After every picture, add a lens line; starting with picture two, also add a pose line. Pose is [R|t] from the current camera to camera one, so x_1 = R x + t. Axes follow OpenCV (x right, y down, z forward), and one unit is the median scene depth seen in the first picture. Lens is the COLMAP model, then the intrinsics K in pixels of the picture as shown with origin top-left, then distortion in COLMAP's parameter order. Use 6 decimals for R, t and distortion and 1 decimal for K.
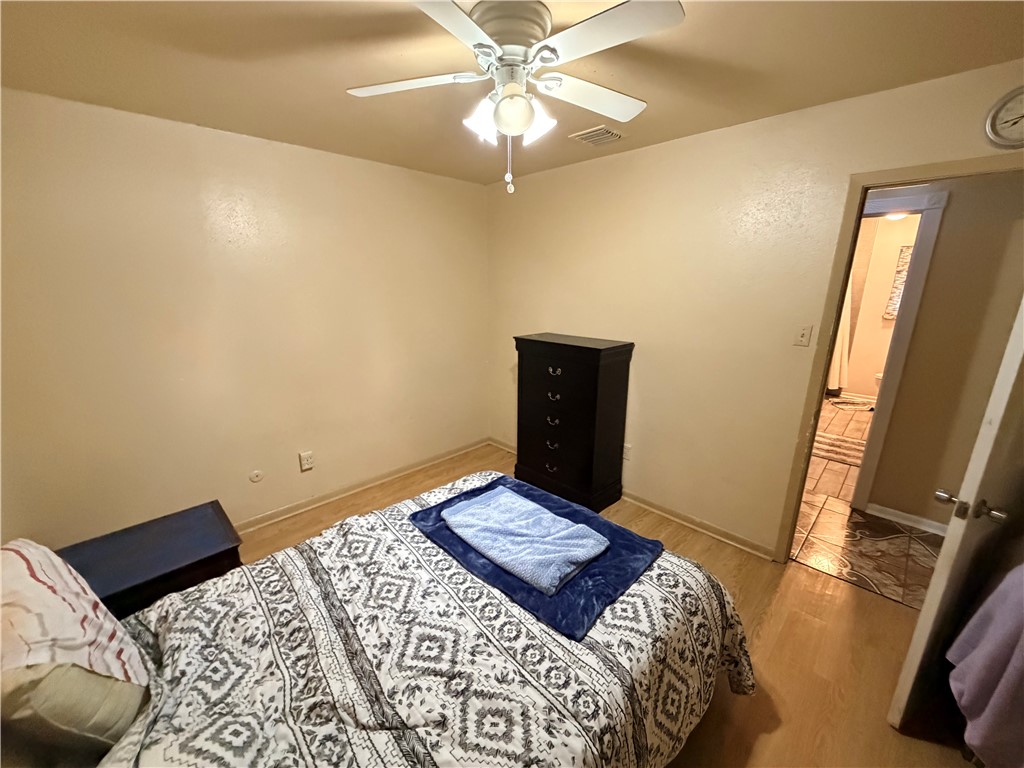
lens RADIAL K [[409.7, 0, 513.9], [0, 409.7, 386.7], [0, 0, 1]] dist [-0.000456, 0.000276]
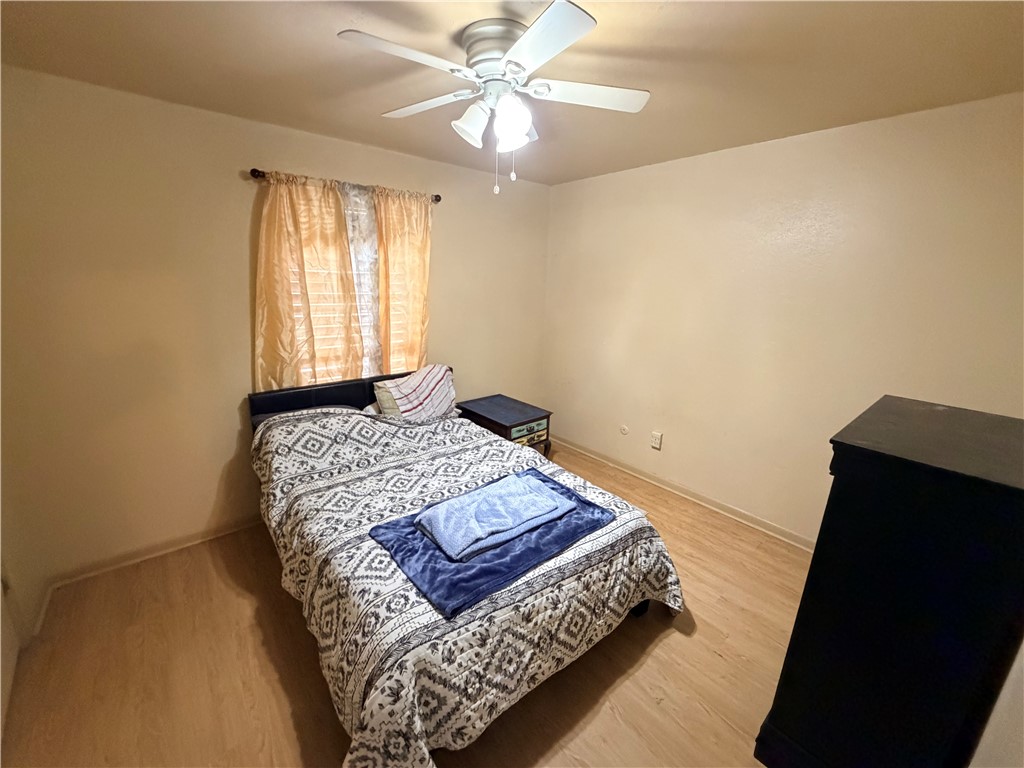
lens RADIAL K [[409.7, 0, 513.9], [0, 409.7, 384.0], [0, 0, 1]] dist [-0.000456, 0.000276]
pose [[-0.073929, 0.255928, -0.963865, 1.108977], [-0.287082, 0.920135, 0.266336, -0.291068], [0.955049, 0.296398, 0.005447, 1.097975]]
